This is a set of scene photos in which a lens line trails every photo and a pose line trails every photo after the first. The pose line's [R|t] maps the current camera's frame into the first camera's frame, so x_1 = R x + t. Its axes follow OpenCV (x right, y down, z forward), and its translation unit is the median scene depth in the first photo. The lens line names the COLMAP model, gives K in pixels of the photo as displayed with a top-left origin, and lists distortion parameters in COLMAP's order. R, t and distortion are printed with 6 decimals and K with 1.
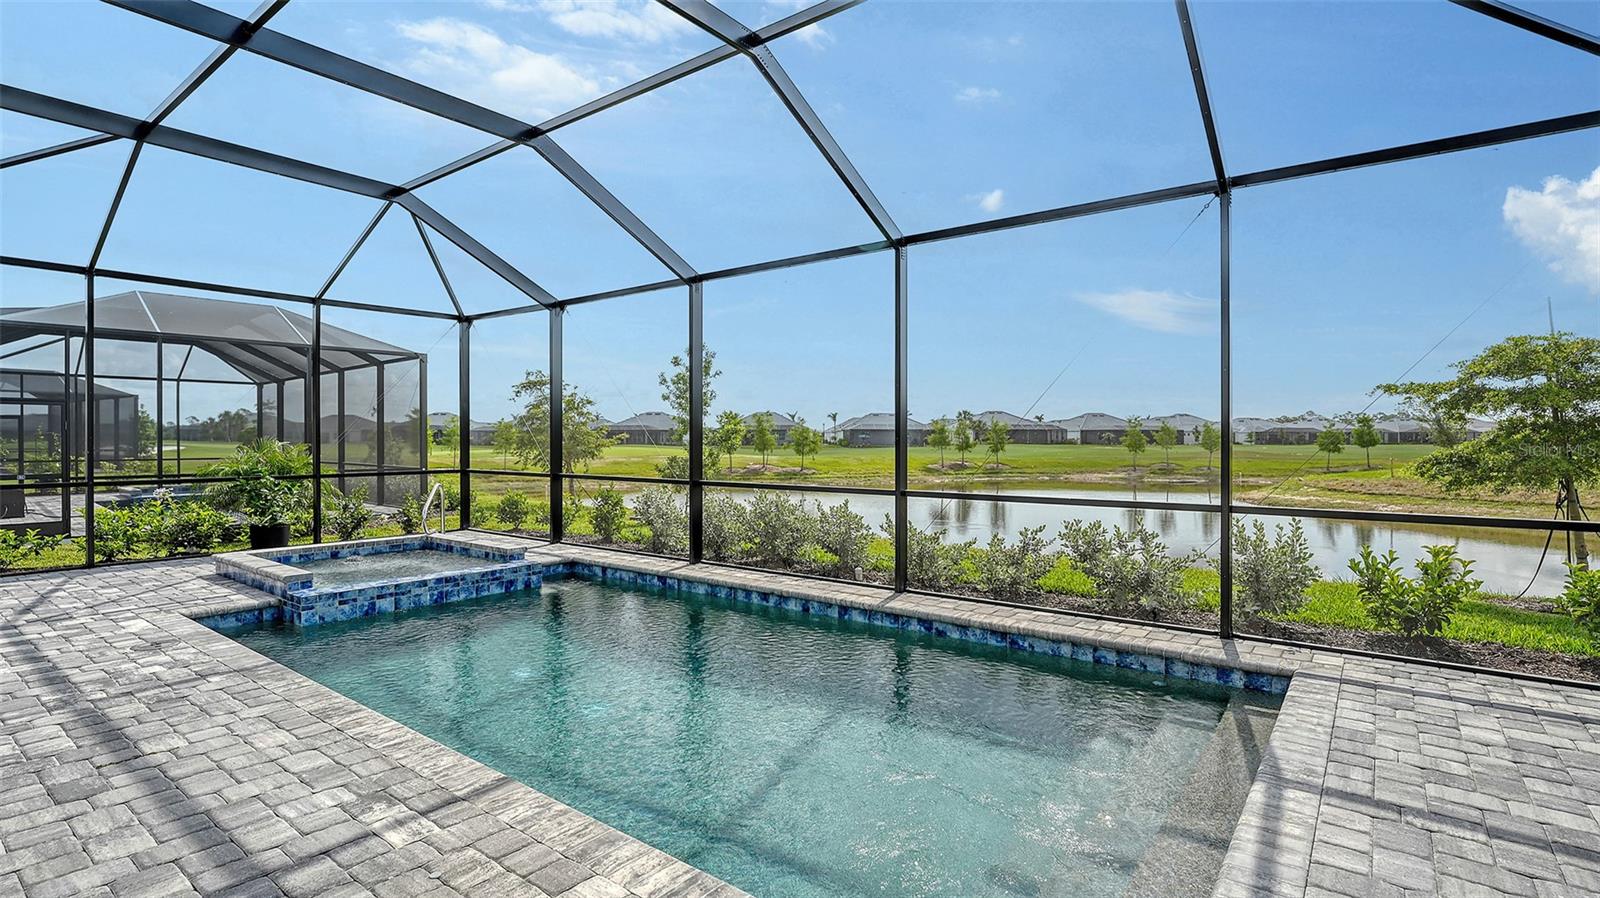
lens RADIAL K [[738.6, 0, 796.5], [0, 738.6, 444.5], [0, 0, 1]] dist [-0.009293, -0.000359]
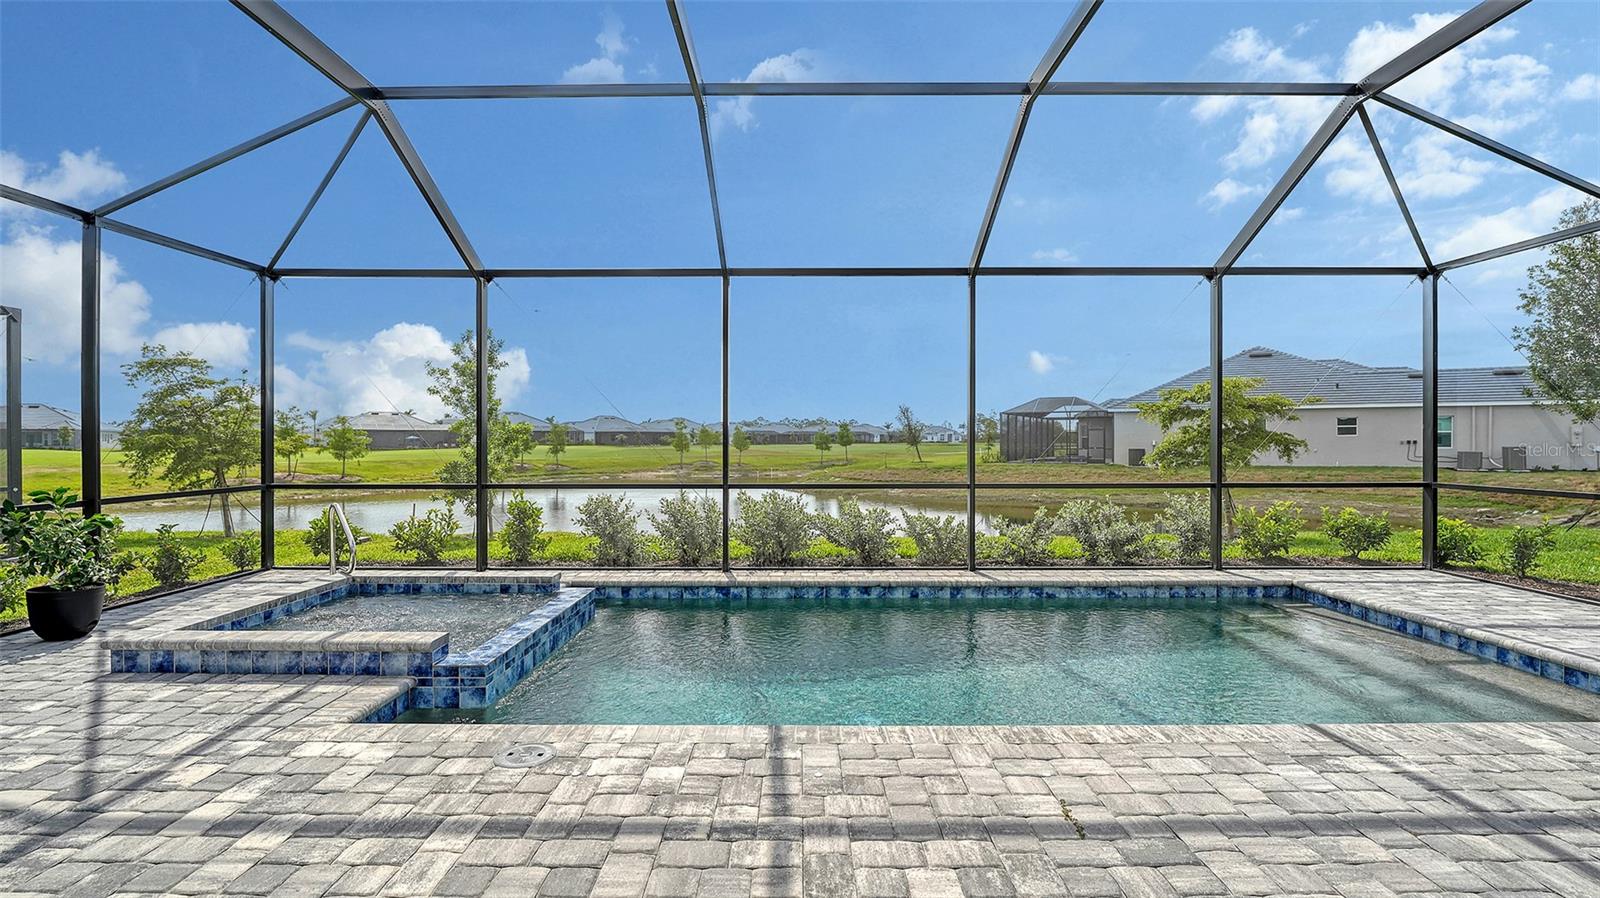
lens RADIAL K [[719.7, 0, 798.9], [0, 719.7, 445.0], [0, 0, 1]] dist [-0.010089, -0.000071]
pose [[0.804366, -0.005584, 0.594108, -0.780881], [0.006161, 0.999980, 0.001057, -0.002573], [-0.594102, 0.002810, 0.804385, 0.248535]]
